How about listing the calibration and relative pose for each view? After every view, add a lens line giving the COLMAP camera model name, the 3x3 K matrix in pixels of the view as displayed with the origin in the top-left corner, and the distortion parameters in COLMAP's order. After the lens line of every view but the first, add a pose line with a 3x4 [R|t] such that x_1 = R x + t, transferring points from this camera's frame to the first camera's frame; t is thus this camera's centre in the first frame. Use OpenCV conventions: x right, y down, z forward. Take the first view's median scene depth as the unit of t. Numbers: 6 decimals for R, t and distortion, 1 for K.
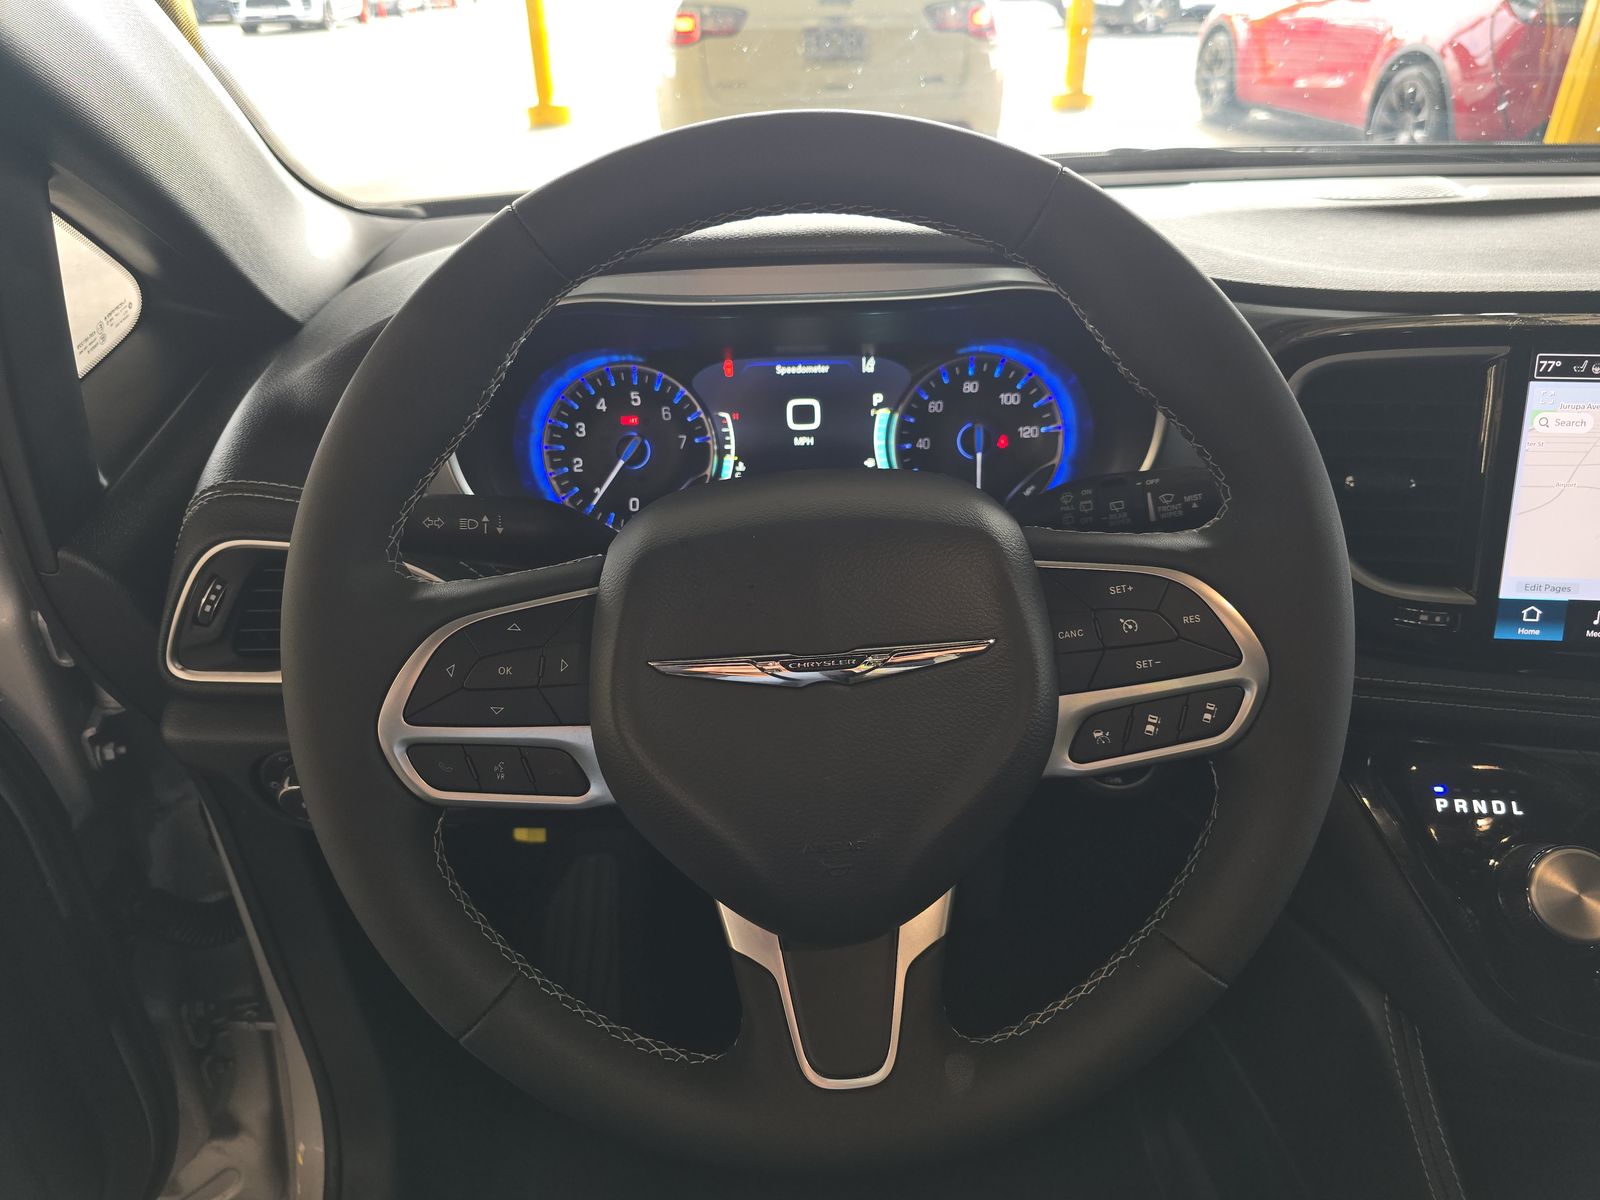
lens RADIAL K [[1073.7, 0, 787.9], [0, 1073.7, 598.9], [0, 0, 1]] dist [0.034578, -0.031087]
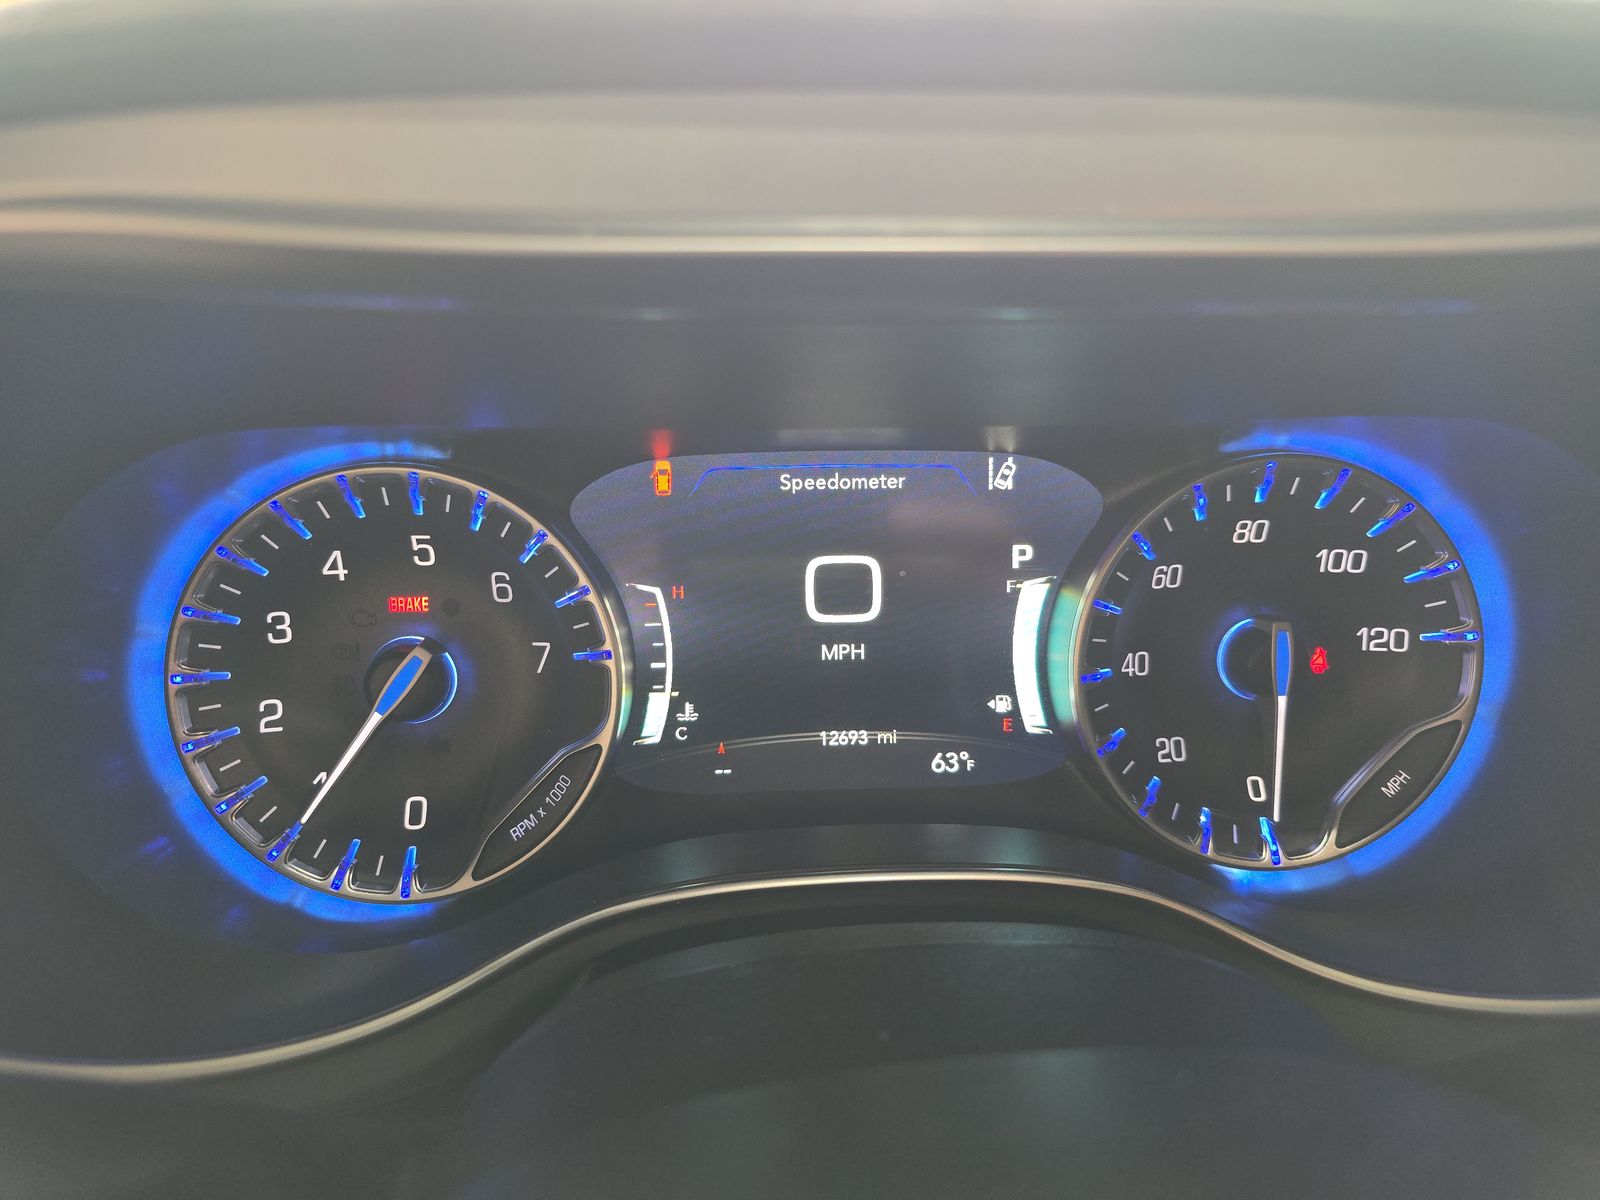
lens RADIAL K [[1073.7, 0, 801.5], [0, 1073.7, 582.9], [0, 0, 1]] dist [0.034578, -0.031087]
pose [[0.998961, 0.009920, 0.044472, -0.020247], [-0.006570, 0.997173, -0.074851, -0.146359], [-0.045089, 0.074481, 0.996203, 0.602546]]
